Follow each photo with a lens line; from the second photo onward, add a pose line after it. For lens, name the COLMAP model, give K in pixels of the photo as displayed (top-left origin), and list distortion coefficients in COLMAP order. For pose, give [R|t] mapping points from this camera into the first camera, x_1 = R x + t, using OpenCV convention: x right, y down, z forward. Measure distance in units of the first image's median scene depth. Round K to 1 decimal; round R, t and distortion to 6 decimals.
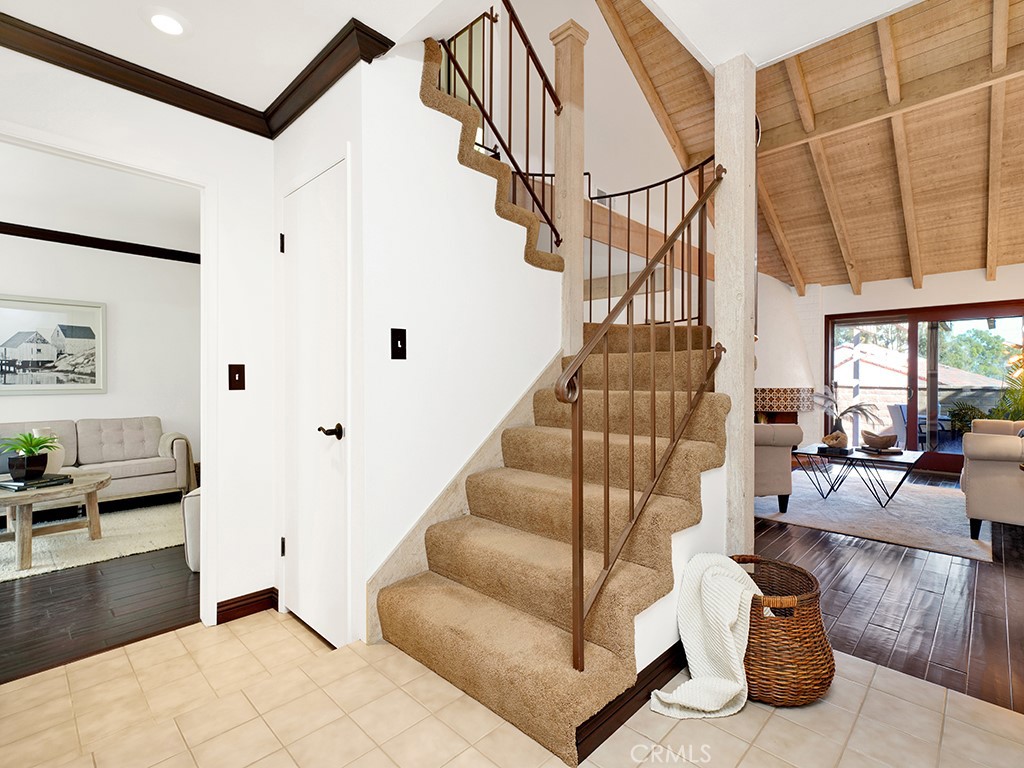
lens RADIAL K [[486.4, 0, 512.0], [0, 486.4, 384.0], [0, 0, 1]] dist [-0.000853, 0.000227]
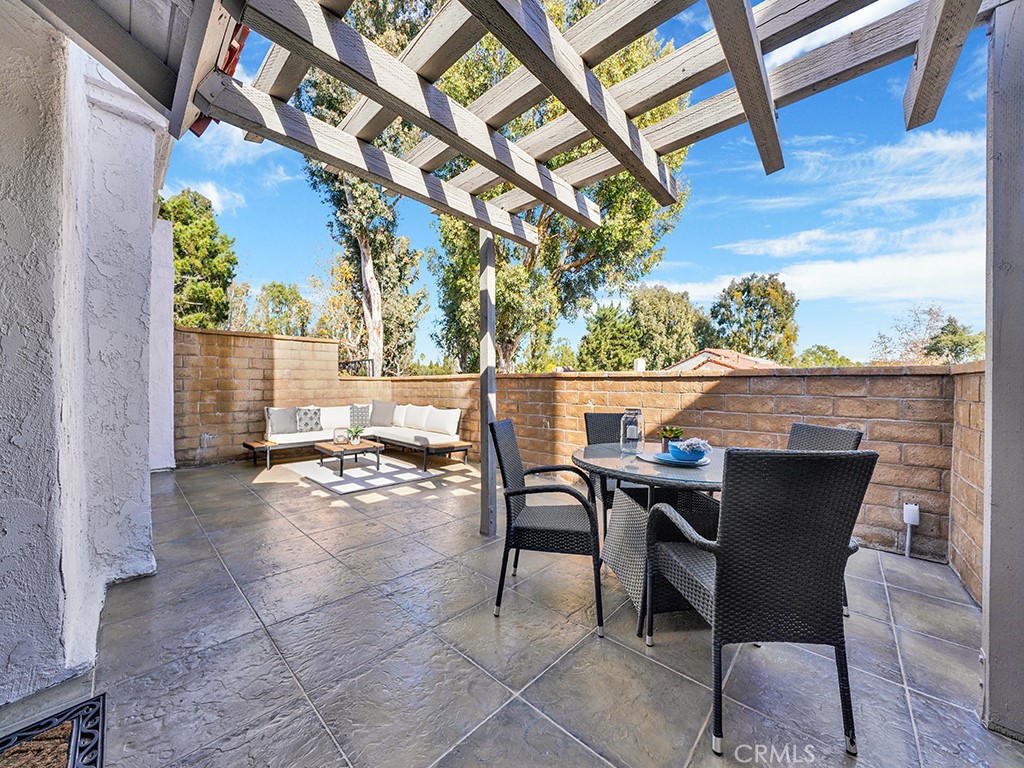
lens RADIAL K [[366.6, 0, 509.9], [0, 366.6, 379.9], [0, 0, 1]] dist [-0.025741, -0.000026]
pose [[0.999176, -0.005491, 0.040221, 1.200856], [0.006489, 0.999673, -0.024736, 0.031577], [-0.040072, 0.024977, 0.998885, 1.112754]]
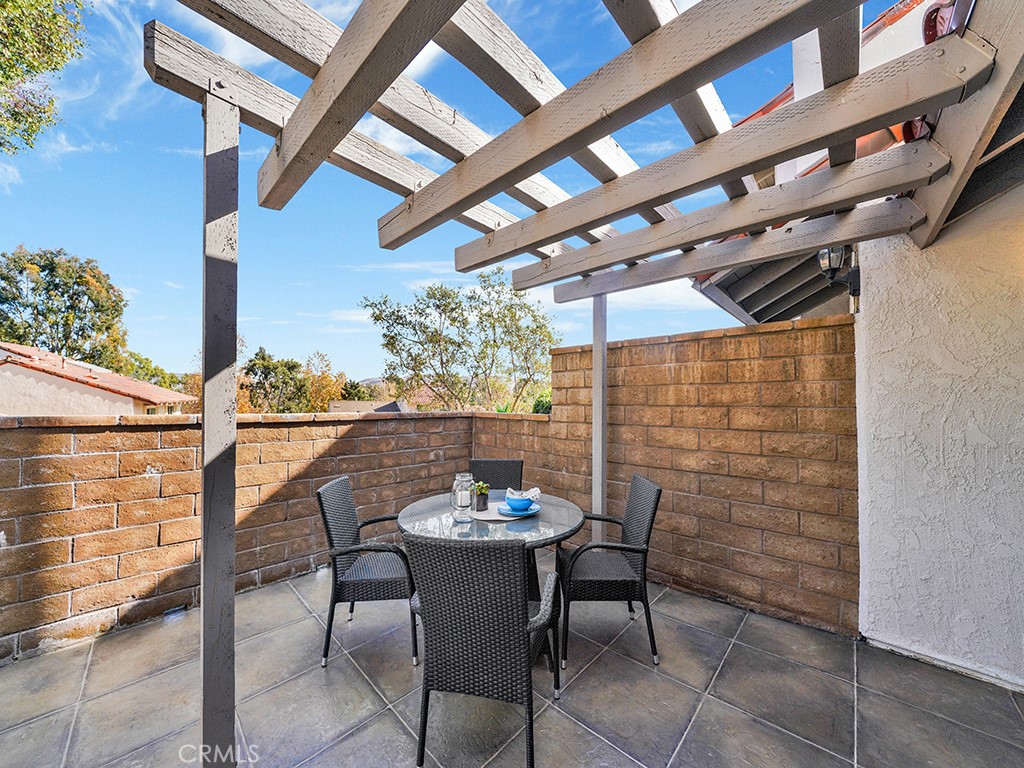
lens RADIAL K [[363.6, 0, 509.0], [0, 363.6, 391.9], [0, 0, 1]] dist [-0.019727, -0.000041]
pose [[-0.022100, 0.011034, 0.999695, 0.953241], [-0.001499, 0.999938, -0.011070, -0.031048], [-0.999755, -0.001744, -0.022082, 1.483600]]
